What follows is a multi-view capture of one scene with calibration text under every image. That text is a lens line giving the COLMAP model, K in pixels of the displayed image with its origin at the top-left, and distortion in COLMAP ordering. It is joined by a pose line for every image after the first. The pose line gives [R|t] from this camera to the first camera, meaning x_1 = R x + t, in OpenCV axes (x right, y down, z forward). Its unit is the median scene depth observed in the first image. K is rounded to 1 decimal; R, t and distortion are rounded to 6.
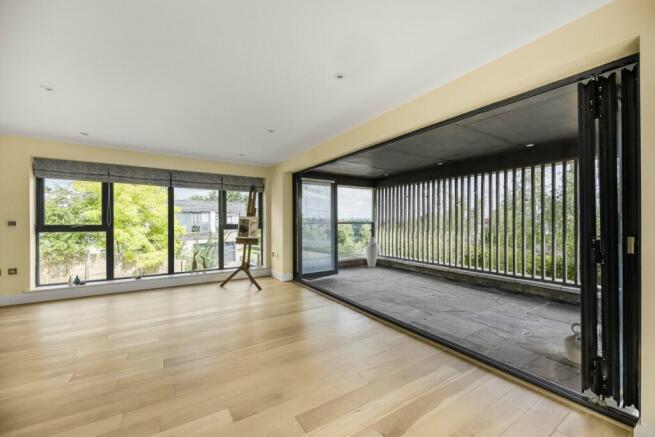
lens RADIAL K [[261.3, 0, 328.9], [0, 261.3, 219.4], [0, 0, 1]] dist [-0.002321, -0.000169]
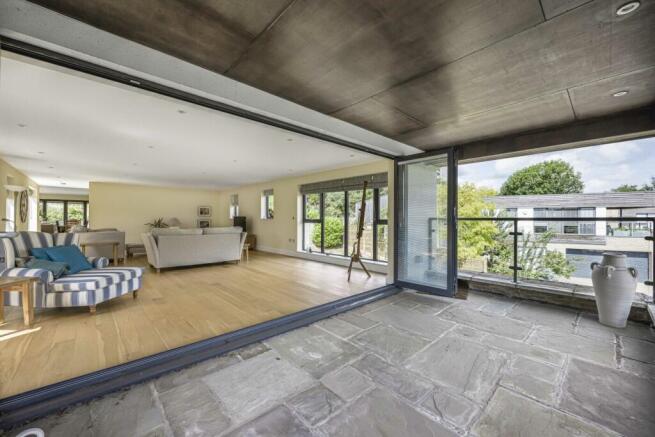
lens RADIAL K [[261.3, 0, 328.9], [0, 261.3, 219.4], [0, 0, 1]] dist [-0.002321, -0.000169]
pose [[0.180891, 0.003099, -0.983498, 0.839897], [0.002036, 0.999992, 0.003526, 0.016734], [0.983501, -0.002640, 0.180883, 0.801854]]
